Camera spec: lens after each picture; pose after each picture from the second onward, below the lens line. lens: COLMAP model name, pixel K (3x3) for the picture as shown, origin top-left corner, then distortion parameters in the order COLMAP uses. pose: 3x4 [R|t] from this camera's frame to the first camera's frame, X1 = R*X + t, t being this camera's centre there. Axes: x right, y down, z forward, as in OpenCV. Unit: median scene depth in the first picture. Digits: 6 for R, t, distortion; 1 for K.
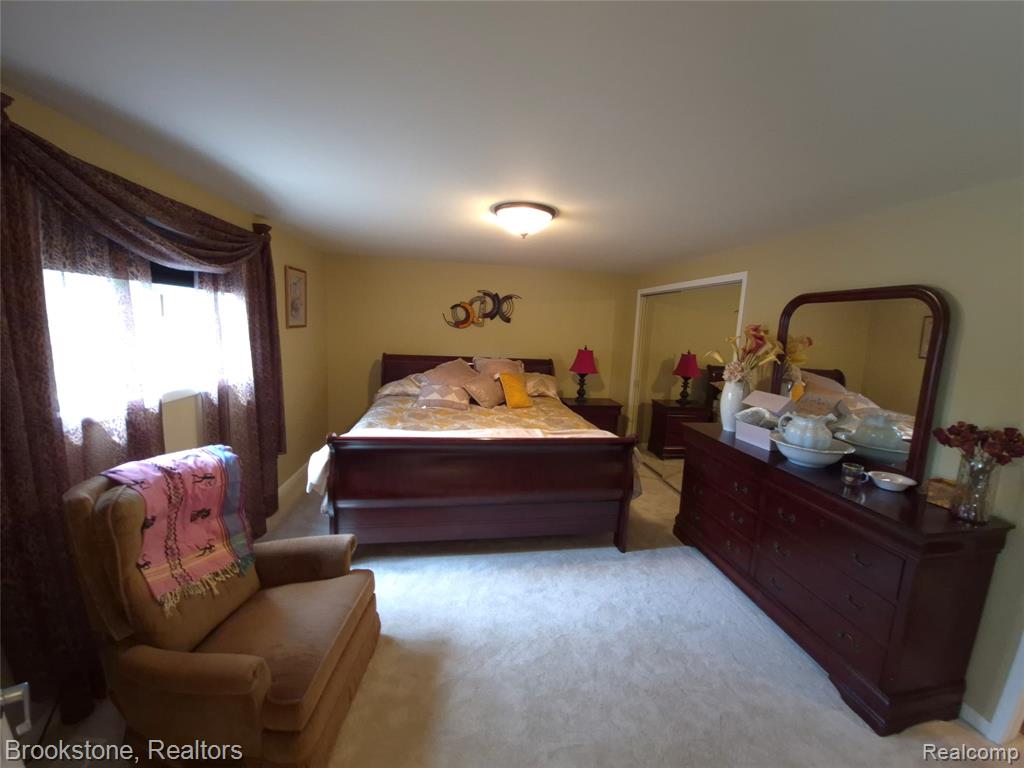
lens RADIAL K [[402.8, 0, 516.1], [0, 402.8, 382.0], [0, 0, 1]] dist [-0.001402, -0.000350]
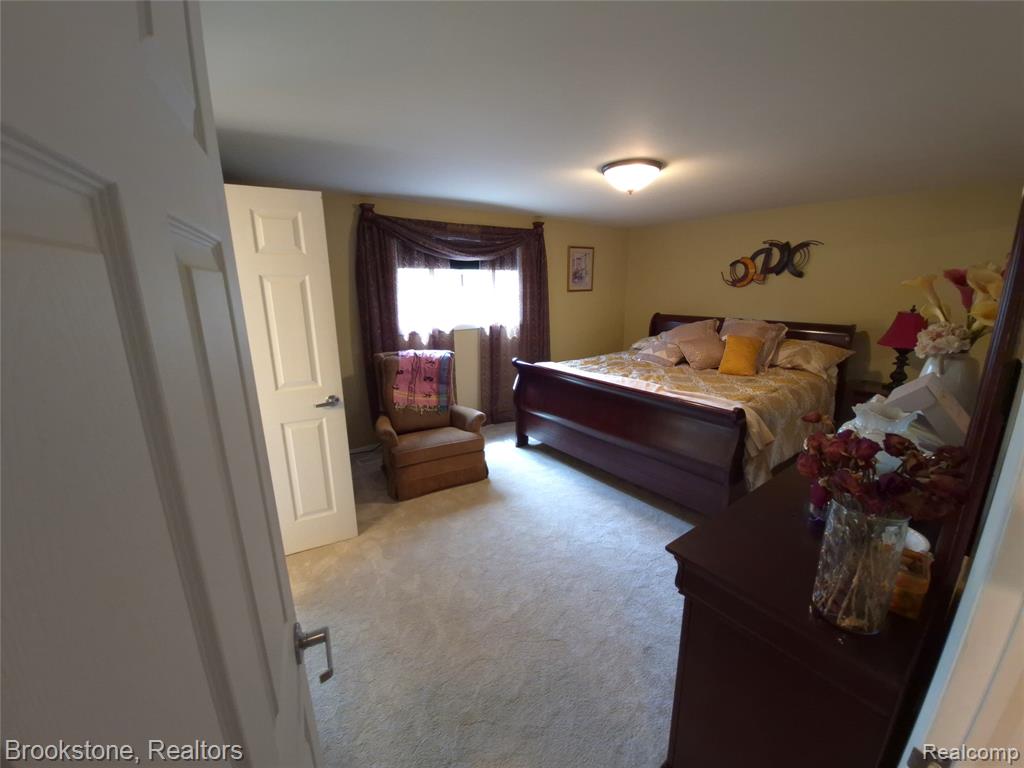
lens RADIAL K [[402.8, 0, 516.1], [0, 402.8, 382.0], [0, 0, 1]] dist [-0.001402, -0.000350]
pose [[0.487839, 0.157578, -0.858594, 0.822264], [-0.094477, 0.987326, 0.127524, 0.018559], [0.867806, 0.018906, 0.496543, 0.221367]]
